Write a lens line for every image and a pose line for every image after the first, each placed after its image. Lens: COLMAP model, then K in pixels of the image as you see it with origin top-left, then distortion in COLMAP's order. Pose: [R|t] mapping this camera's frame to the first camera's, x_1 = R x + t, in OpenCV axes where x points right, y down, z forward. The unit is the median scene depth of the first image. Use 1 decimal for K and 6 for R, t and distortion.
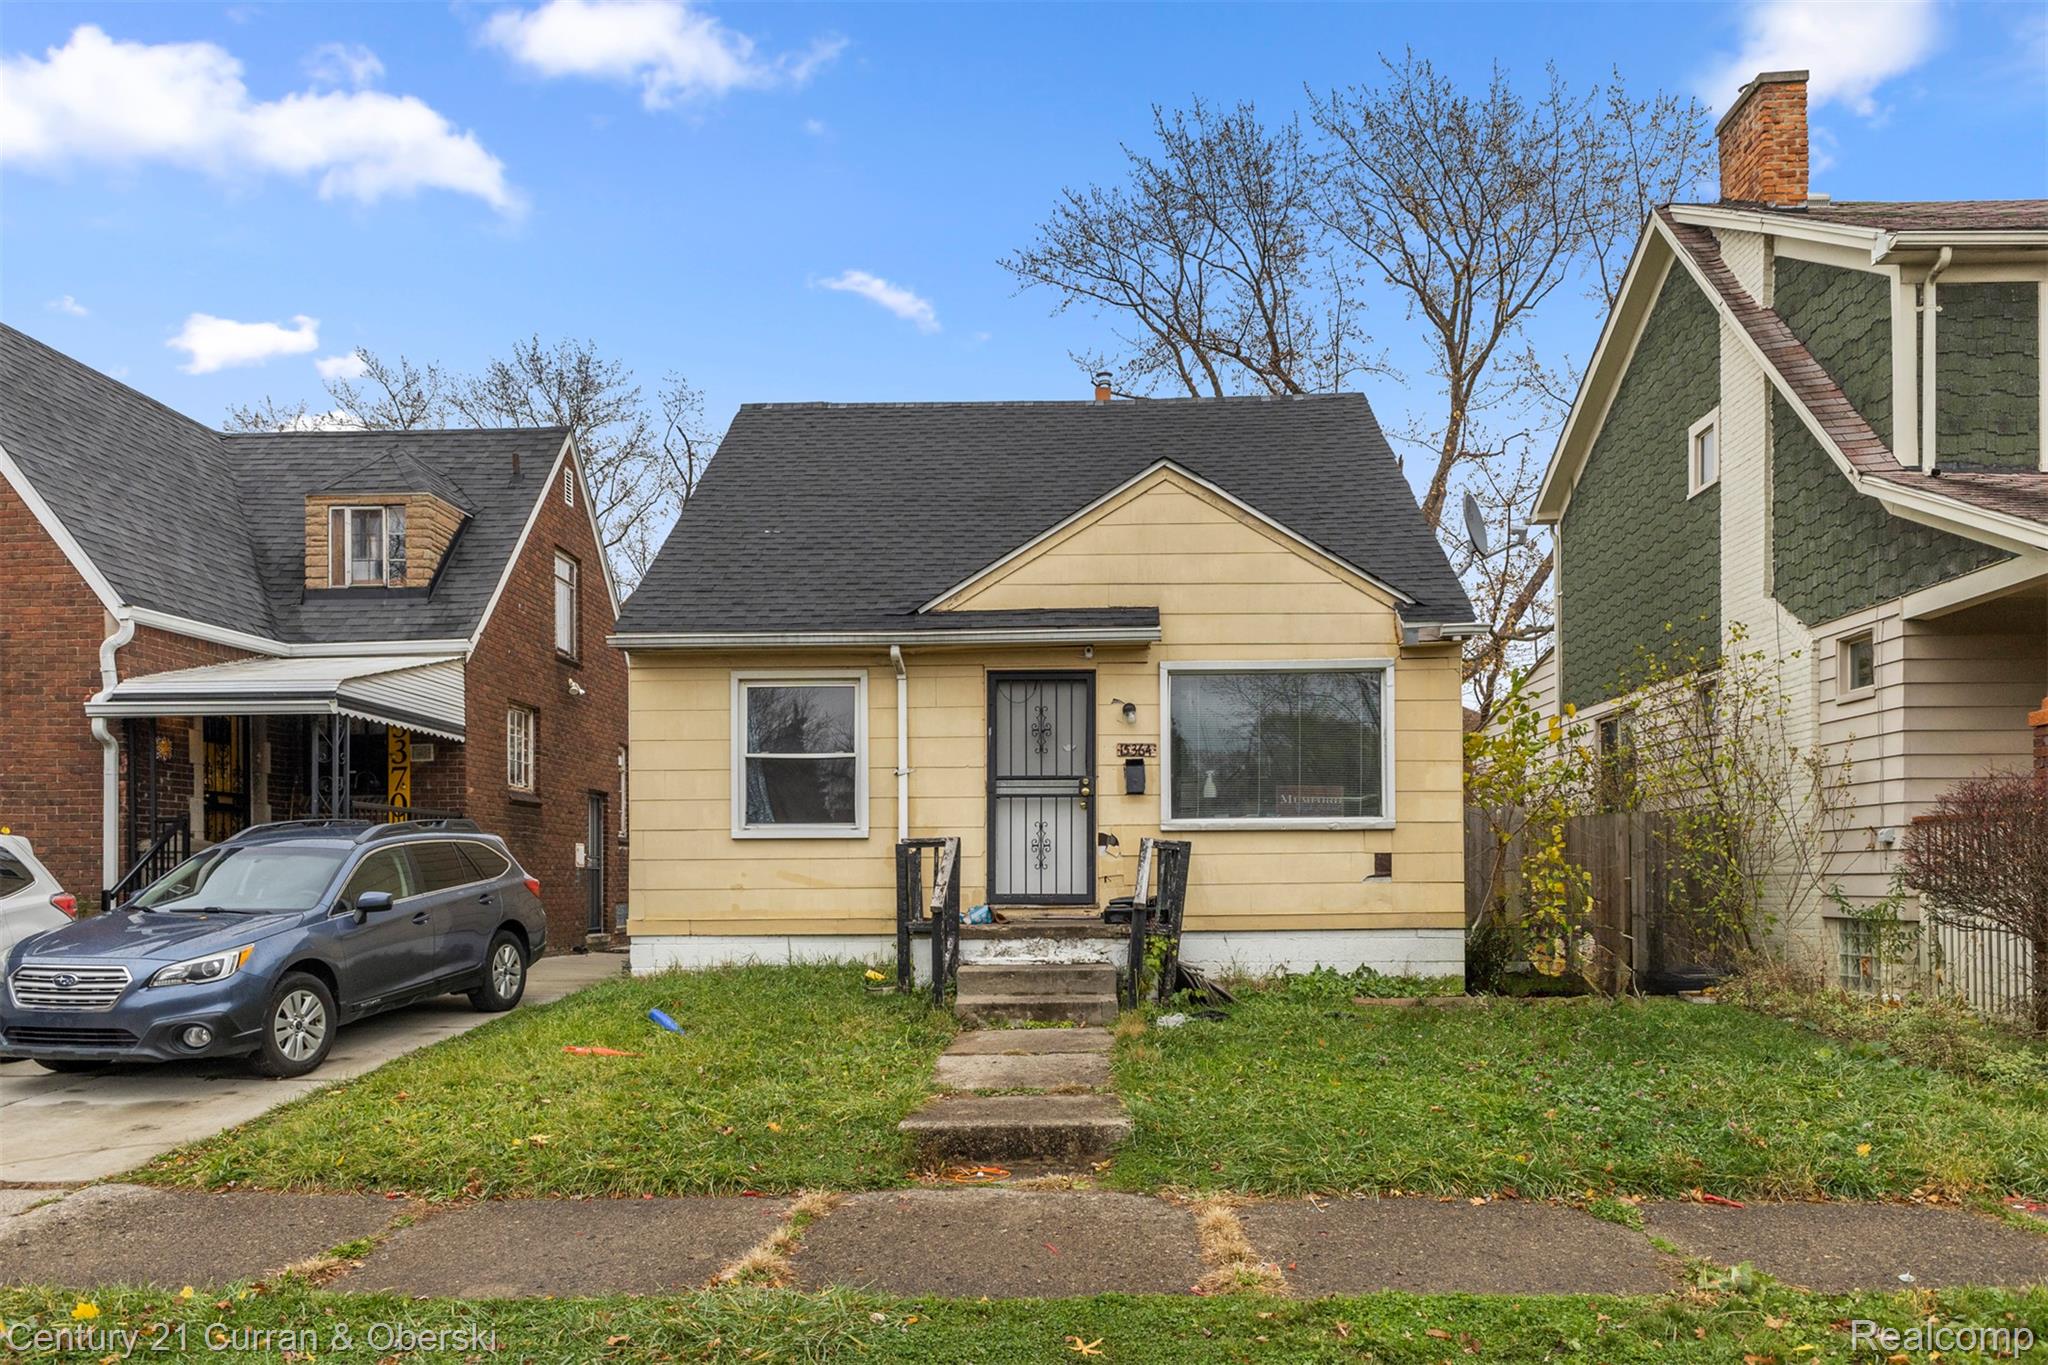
lens RADIAL K [[1410.1, 0, 979.1], [0, 1410.1, 712.1], [0, 0, 1]] dist [0.026237, 0.000159]
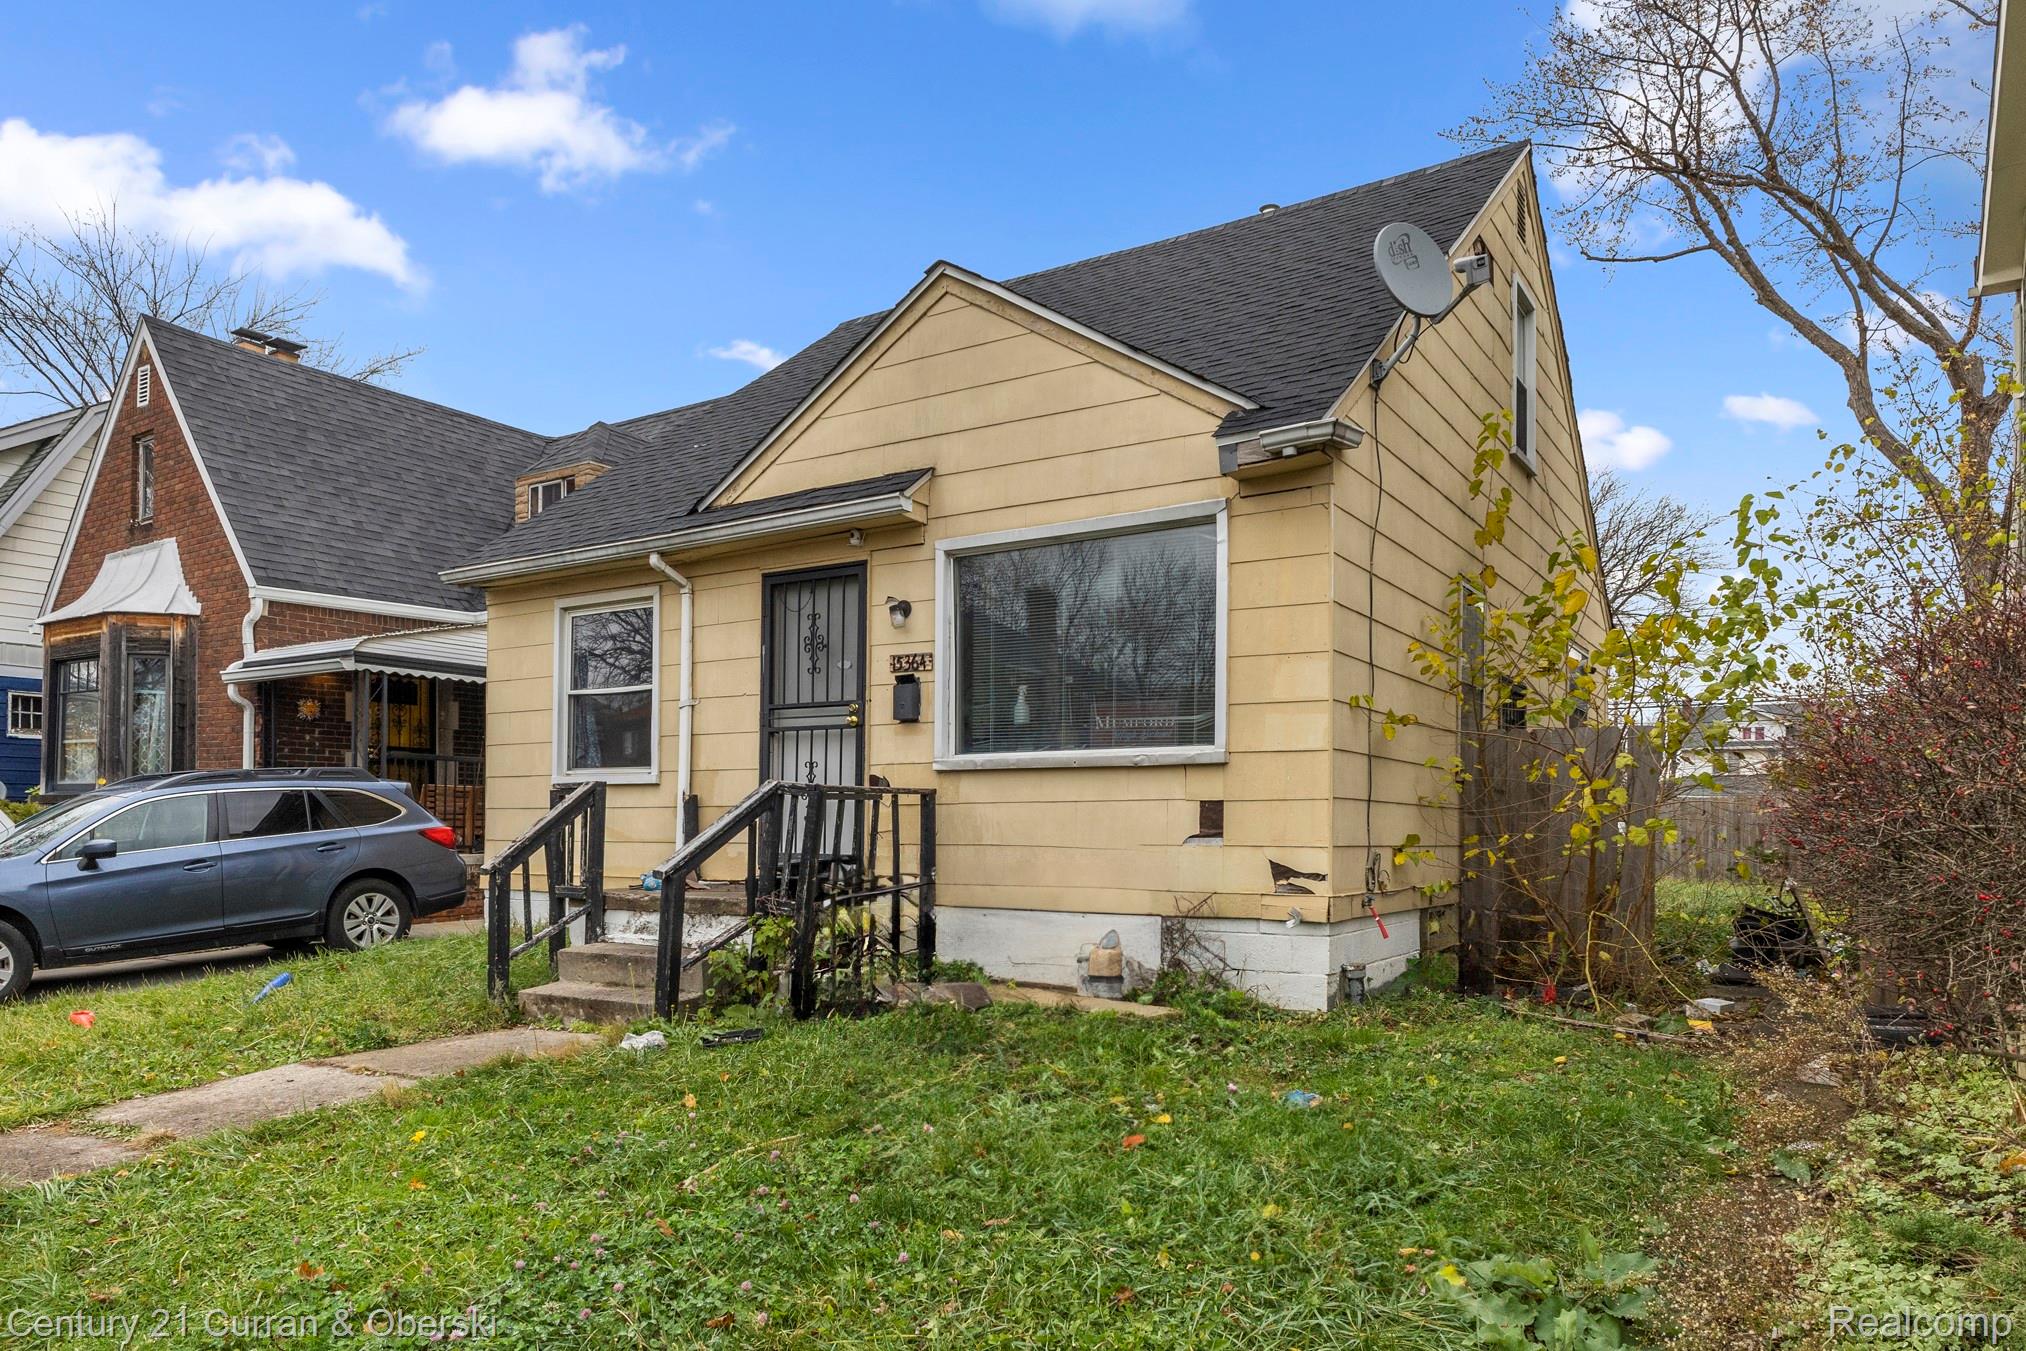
lens RADIAL K [[1292.1, 0, 1009.7], [0, 1292.1, 697.8], [0, 0, 1]] dist [0.005729, -0.004448]
pose [[0.865773, -0.039861, -0.498847, 0.490350], [0.049125, 0.998778, 0.005449, 0.043793], [0.498020, -0.029223, 0.866673, 0.431229]]
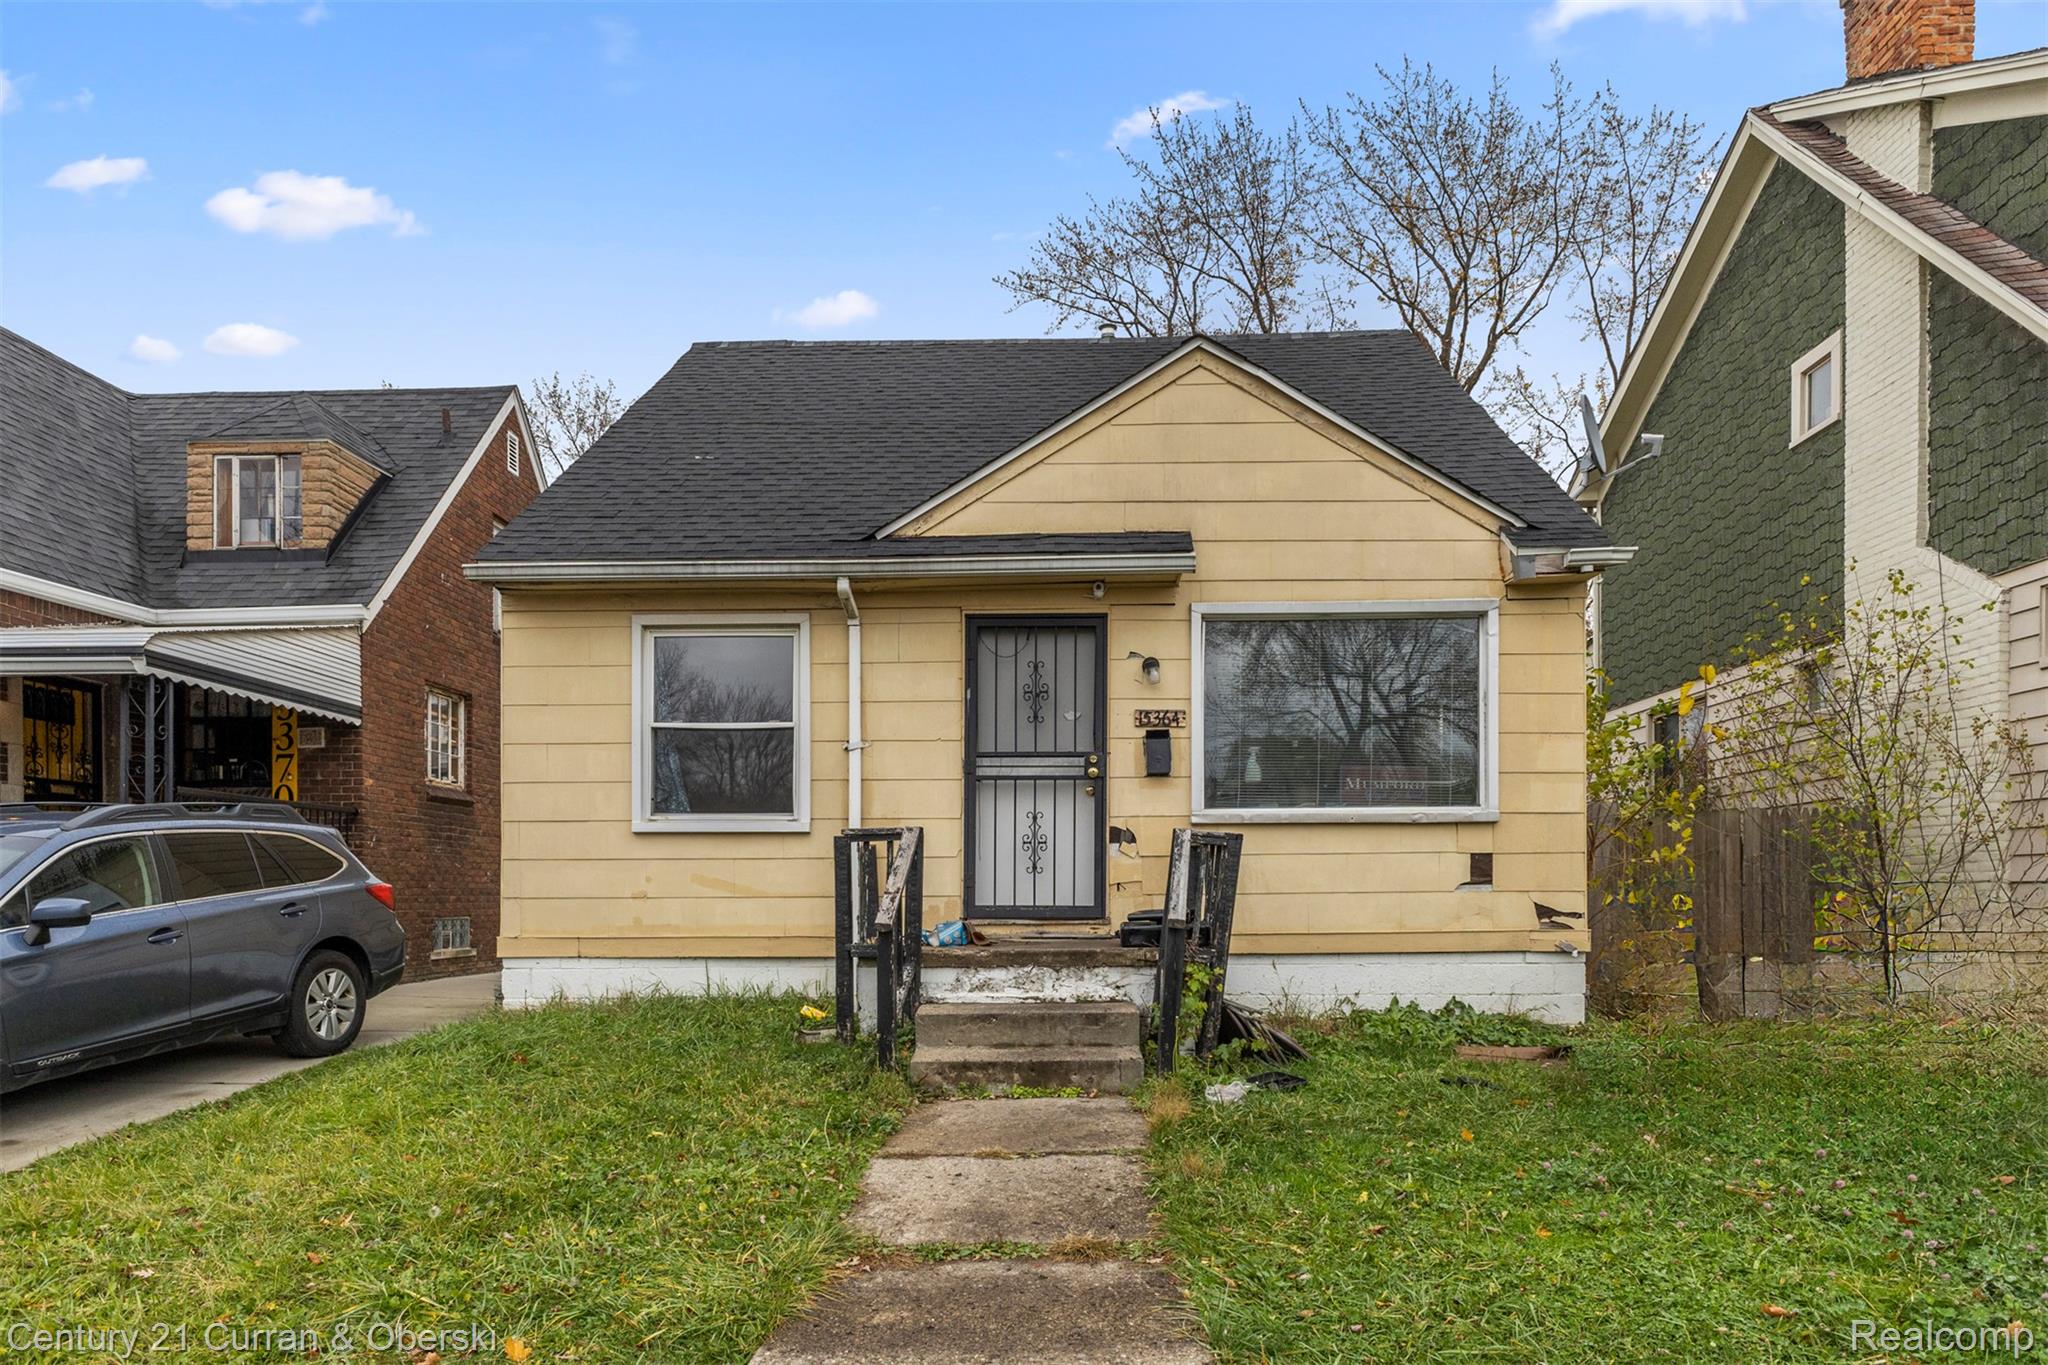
lens RADIAL K [[1222.5, 0, 991.2], [0, 1222.5, 788.3], [0, 0, 1]] dist [0.003013, -0.000131]
pose [[0.999953, 0.004103, 0.008817, 0.014237], [-0.004397, 0.999429, 0.033497, 0.042535], [-0.008674, -0.033534, 0.999400, 0.333692]]
